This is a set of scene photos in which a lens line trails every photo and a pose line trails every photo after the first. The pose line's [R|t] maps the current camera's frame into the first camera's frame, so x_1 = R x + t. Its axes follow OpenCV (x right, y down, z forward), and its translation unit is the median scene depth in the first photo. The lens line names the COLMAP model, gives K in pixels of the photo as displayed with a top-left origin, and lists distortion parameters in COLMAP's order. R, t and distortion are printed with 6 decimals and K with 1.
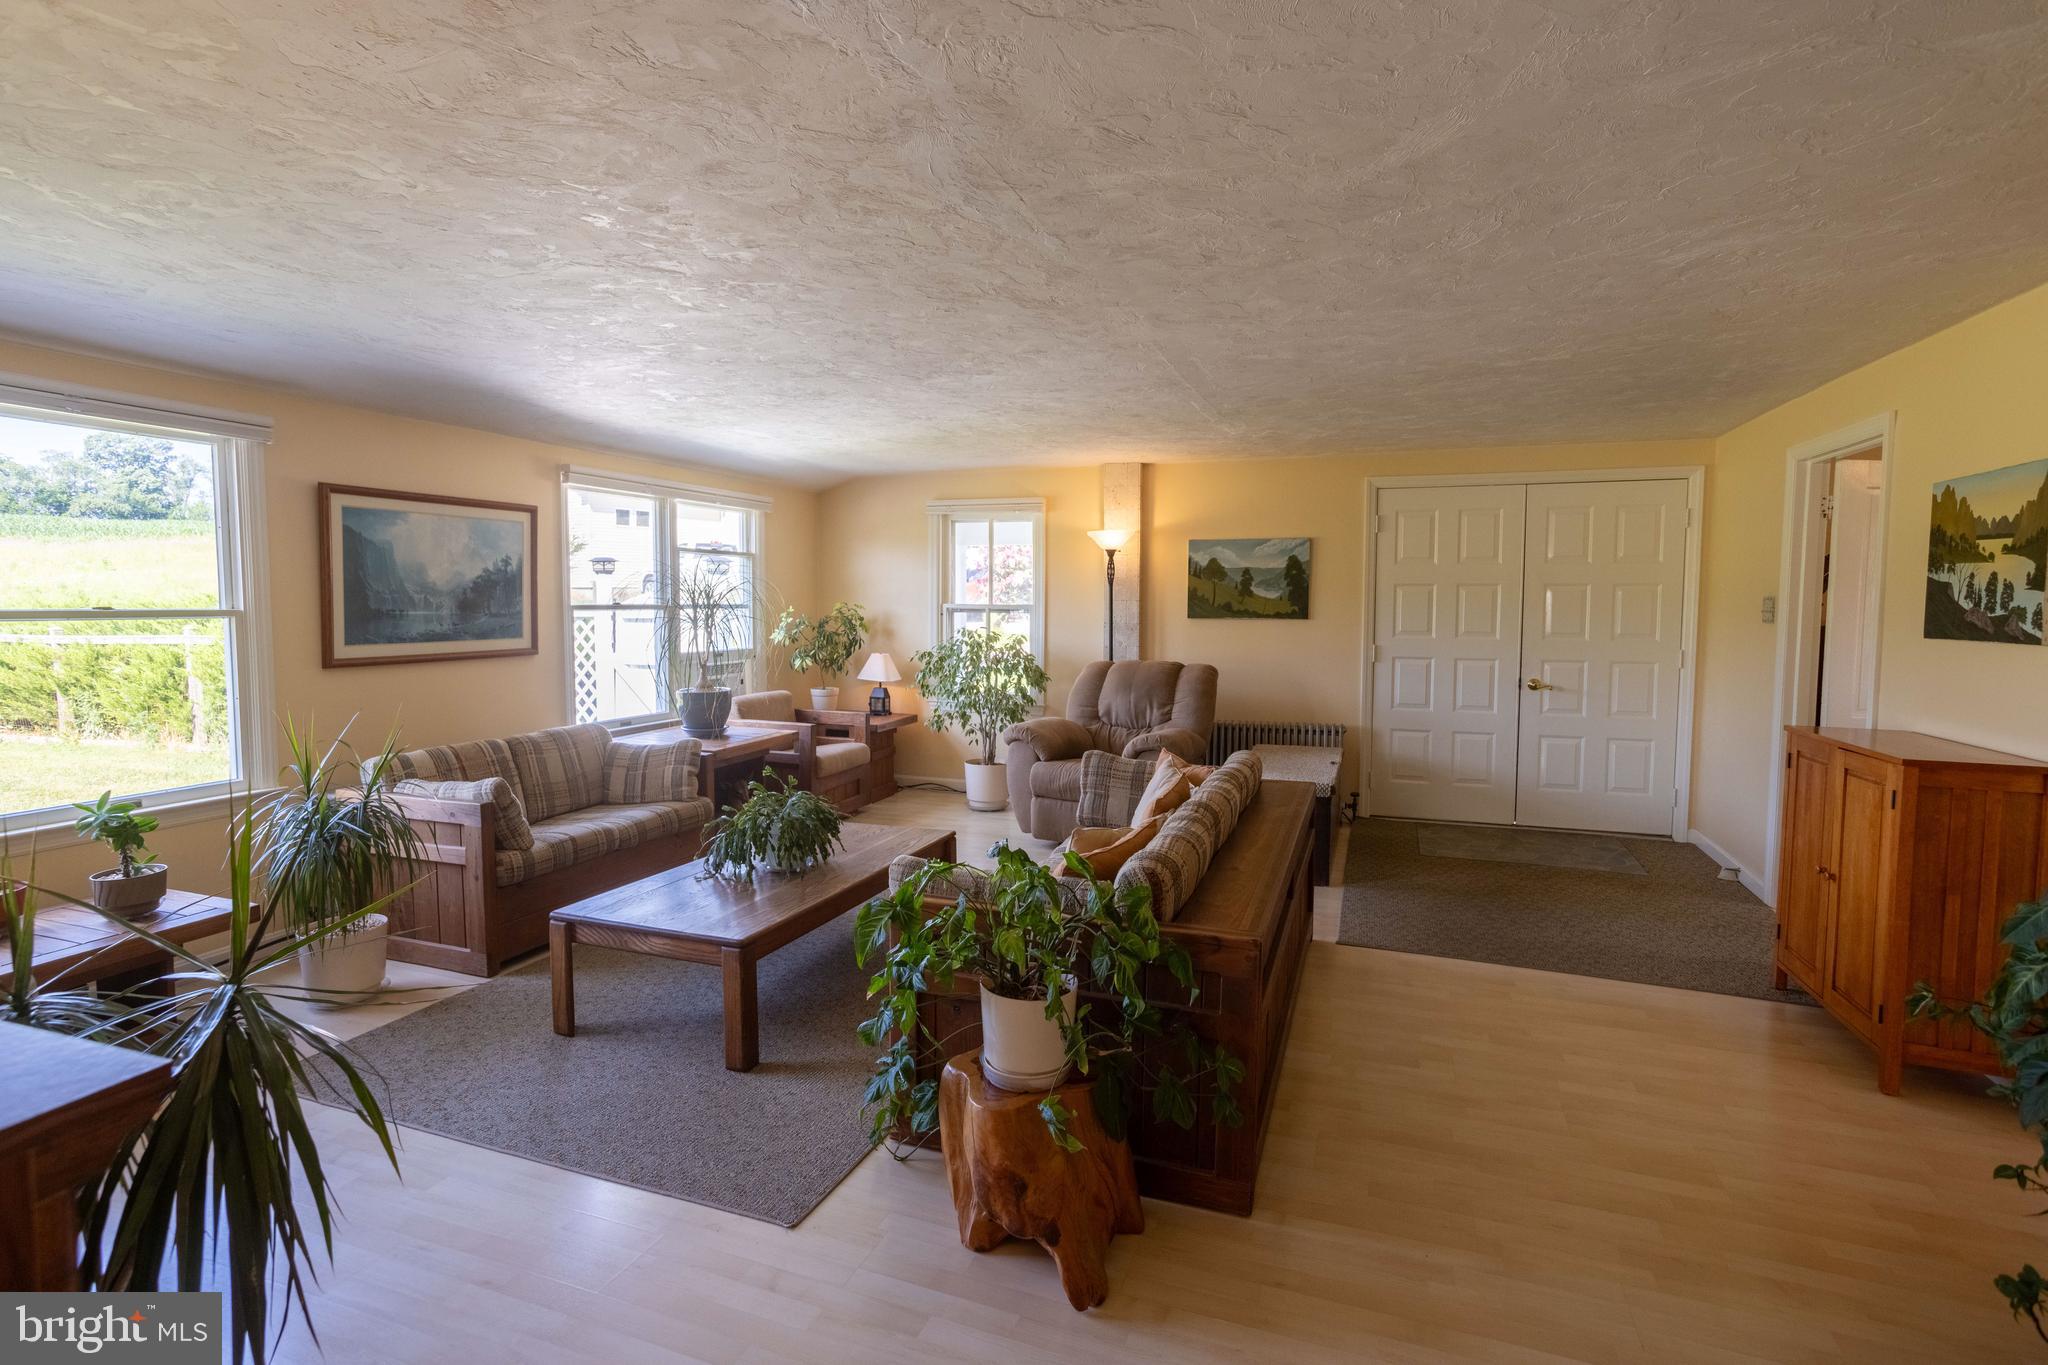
lens RADIAL K [[989.9, 0, 1007.6], [0, 989.9, 685.1], [0, 0, 1]] dist [-0.024537, 0.000399]
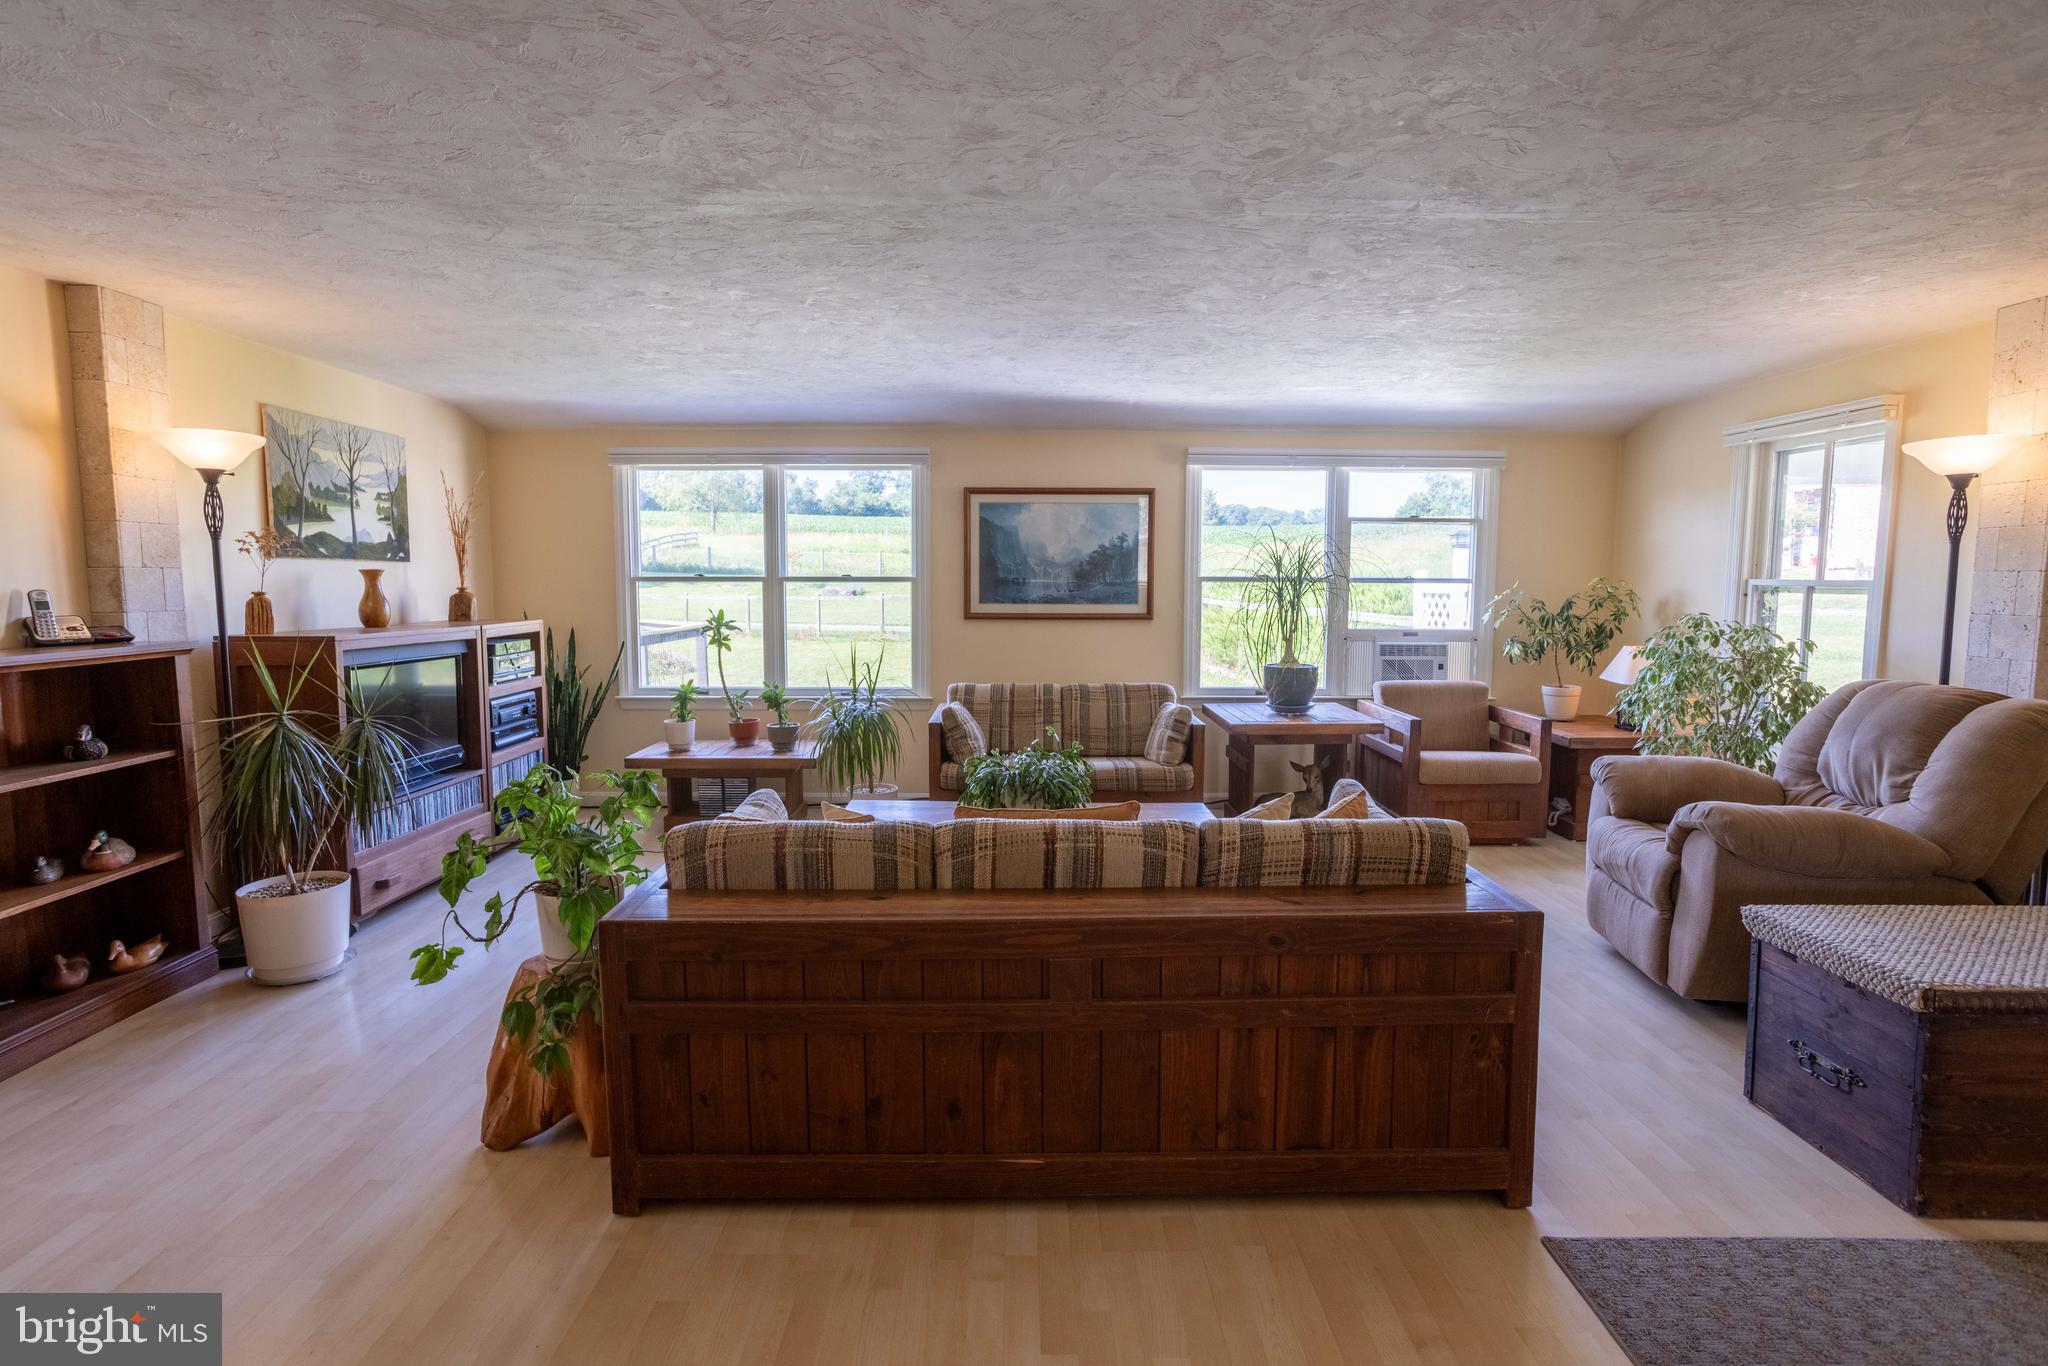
lens RADIAL K [[989.9, 0, 1011.5], [0, 989.9, 670.8], [0, 0, 1]] dist [-0.024537, 0.000399]
pose [[0.357611, 0.085428, -0.929955, 0.589803], [-0.082963, 0.994776, 0.059480, -0.029327], [0.930178, 0.055882, 0.362831, 0.483548]]
